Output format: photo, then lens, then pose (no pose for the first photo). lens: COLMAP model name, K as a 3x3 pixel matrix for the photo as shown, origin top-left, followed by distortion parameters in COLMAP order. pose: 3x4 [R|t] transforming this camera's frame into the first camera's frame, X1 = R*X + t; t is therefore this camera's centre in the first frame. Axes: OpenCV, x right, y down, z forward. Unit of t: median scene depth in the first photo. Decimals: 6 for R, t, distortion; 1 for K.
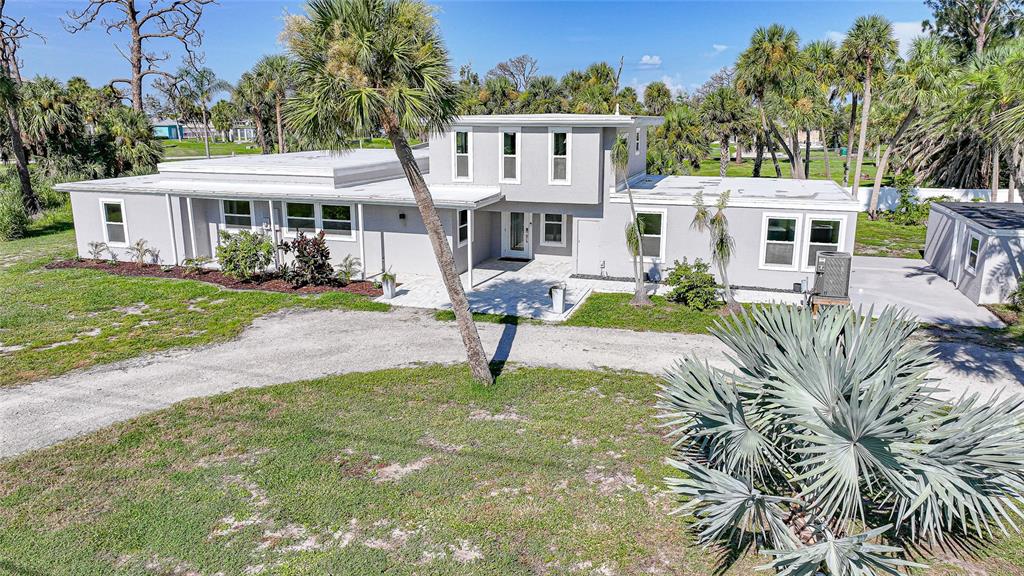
lens RADIAL K [[713.6, 0, 512.0], [0, 713.6, 288.0], [0, 0, 1]] dist [0.014163, 0.003705]
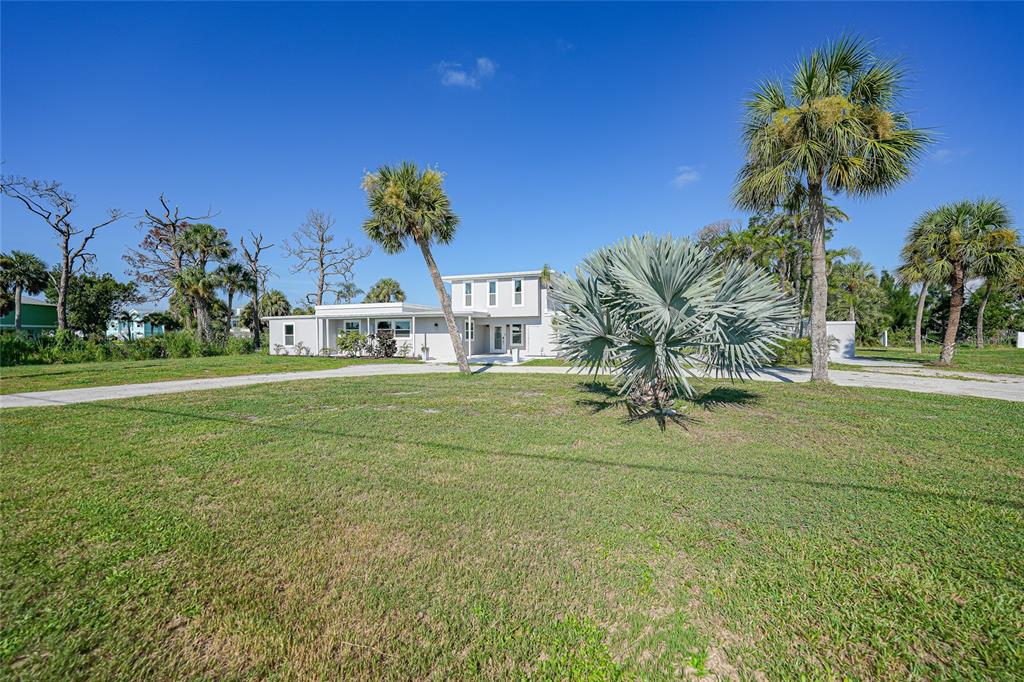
lens RADIAL K [[356.5, 0, 512.0], [0, 356.5, 341.0], [0, 0, 1]] dist [-0.025710, 0.000011]
pose [[0.999940, -0.006418, 0.008873, 0.039088], [0.008174, 0.976634, -0.214756, 0.144560], [-0.007287, 0.214815, 0.976628, 0.078896]]
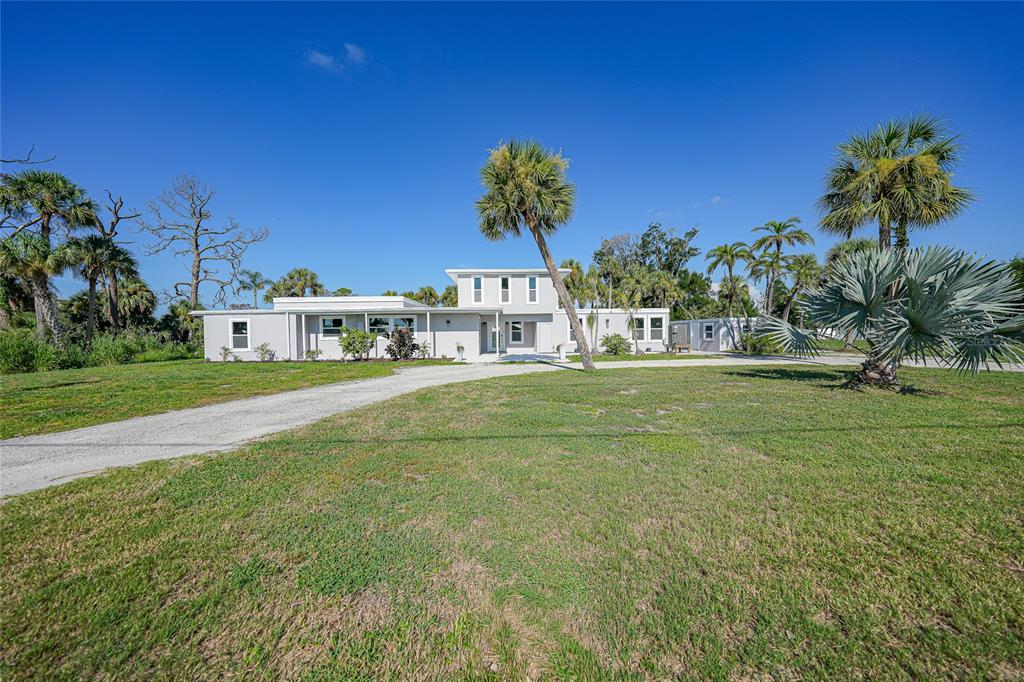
lens RADIAL K [[353.5, 0, 512.0], [0, 353.5, 341.0], [0, 0, 1]] dist [-0.031809, 0.006341]
pose [[0.934347, -0.021532, 0.355712, -0.309651], [0.096507, 0.976162, -0.194405, 0.124010], [-0.343047, 0.215971, 0.914153, 0.169687]]
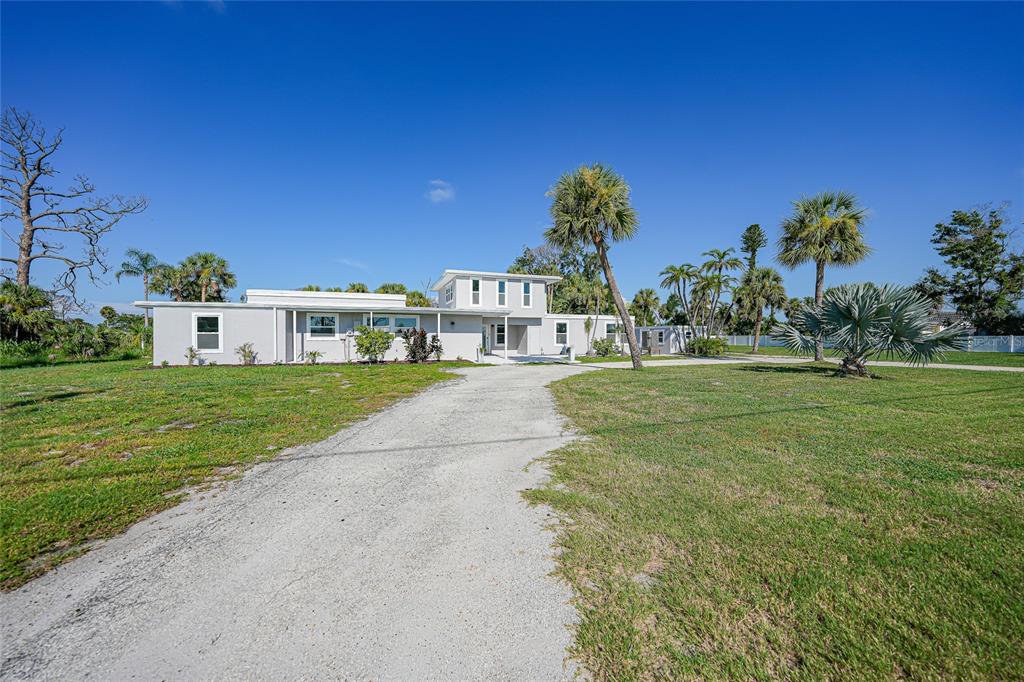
lens RADIAL K [[360.3, 0, 512.0], [0, 360.3, 341.0], [0, 0, 1]] dist [-0.033525, 0.007247]
pose [[0.785849, -0.008244, 0.618364, -0.563134], [0.142366, 0.975466, -0.167921, 0.102758], [-0.601809, 0.219994, 0.767743, 0.261560]]
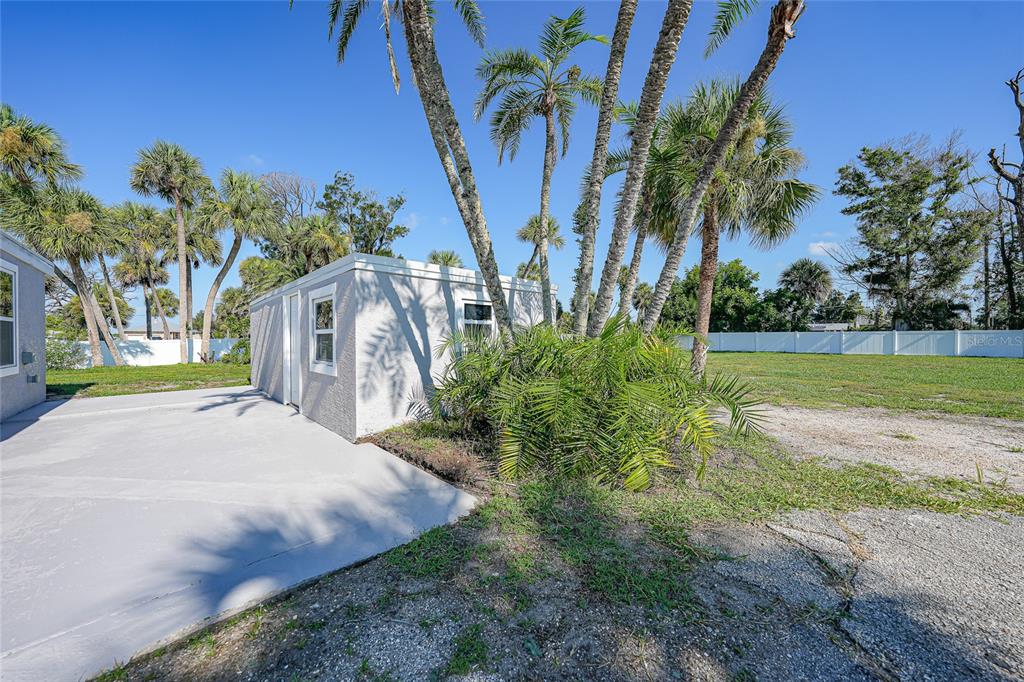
lens RADIAL K [[353.5, 0, 512.0], [0, 353.5, 341.0], [0, 0, 1]] dist [-0.031809, 0.006341]
pose [[0.450355, -0.013459, 0.892748, 0.441030], [0.212996, 0.972638, -0.092784, 0.007338], [-0.867071, 0.231938, 0.440899, 0.701125]]
